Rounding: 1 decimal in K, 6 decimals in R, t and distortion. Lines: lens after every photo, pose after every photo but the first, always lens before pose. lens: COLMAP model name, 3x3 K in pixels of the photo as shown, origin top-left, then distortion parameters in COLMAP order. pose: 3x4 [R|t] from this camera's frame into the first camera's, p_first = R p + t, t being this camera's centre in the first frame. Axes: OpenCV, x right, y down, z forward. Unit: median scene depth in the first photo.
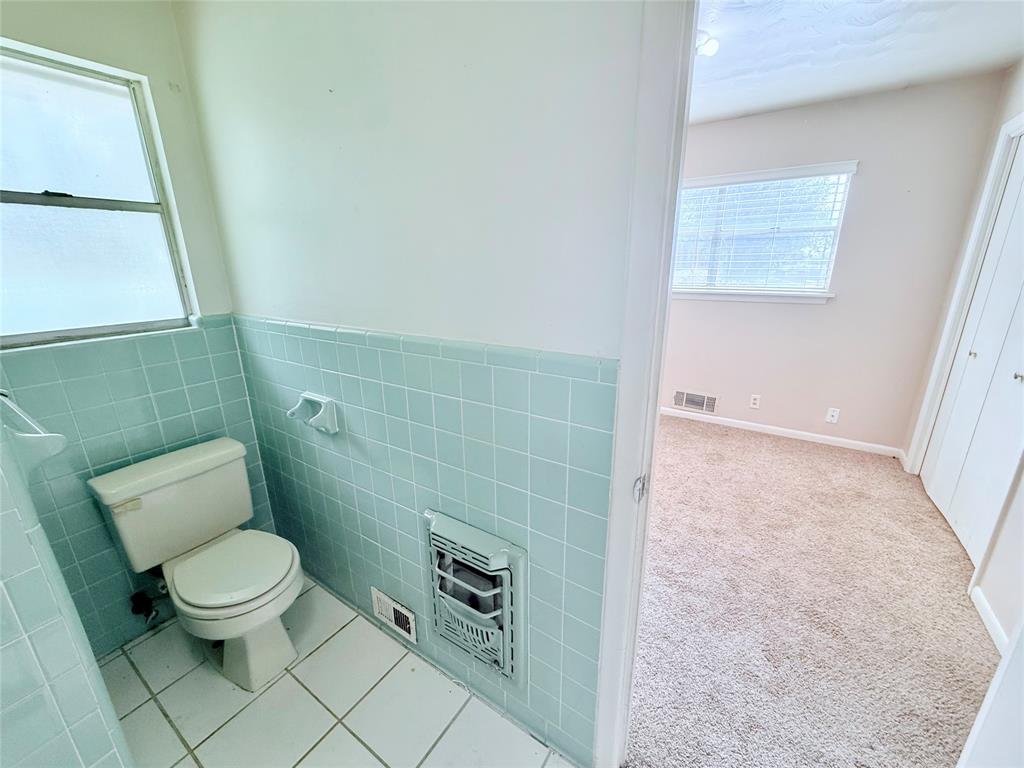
lens RADIAL K [[411.0, 0, 515.0], [0, 411.0, 382.3], [0, 0, 1]] dist [0.000168, 0.000237]
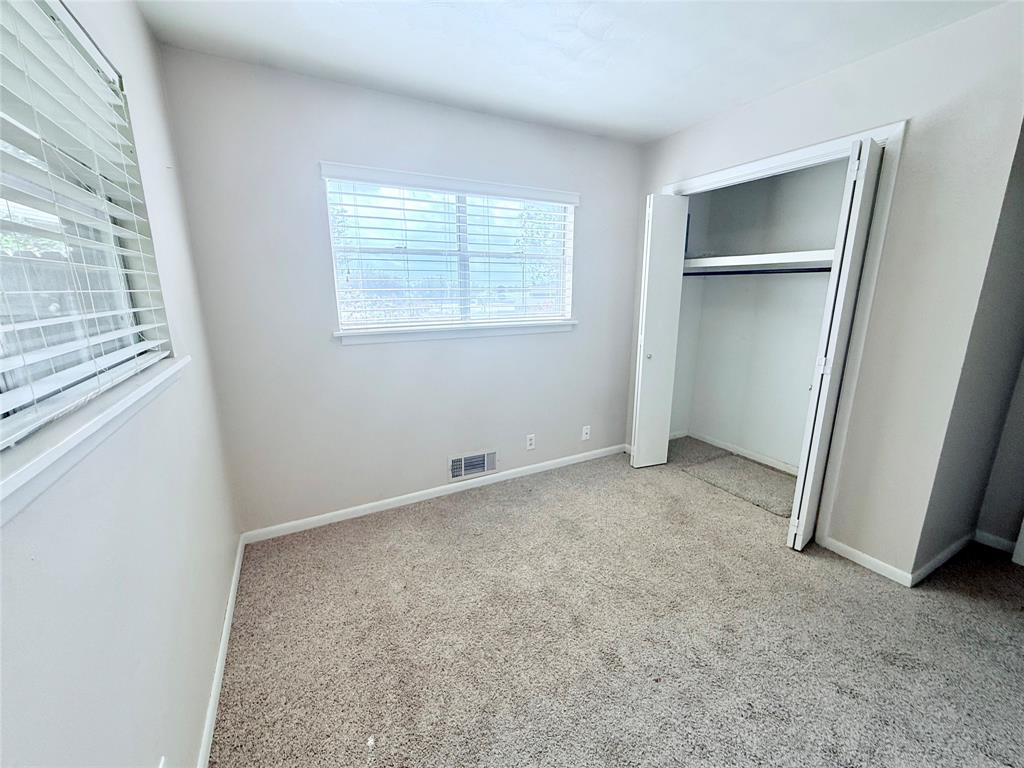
lens RADIAL K [[411.0, 0, 512.5], [0, 411.0, 382.4], [0, 0, 1]] dist [0.000168, 0.000237]
pose [[0.475882, -0.193483, 0.857963, -0.205749], [0.242788, 0.966497, 0.083293, -0.184935], [-0.845335, 0.168666, 0.506913, 0.623664]]
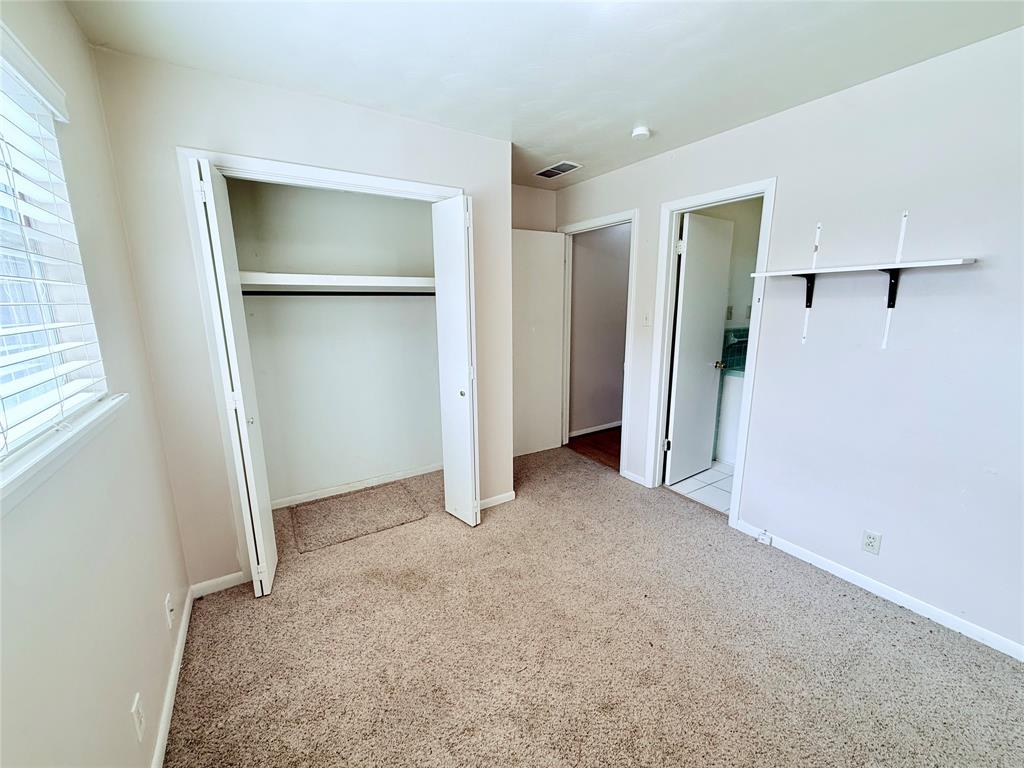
lens RADIAL K [[411.0, 0, 512.2], [0, 411.0, 384.3], [0, 0, 1]] dist [0.000168, 0.000237]
pose [[-0.911076, -0.071485, 0.405994, 0.196769], [0.125229, 0.890317, 0.437783, -0.357385], [-0.392758, 0.449696, -0.802194, 1.157146]]
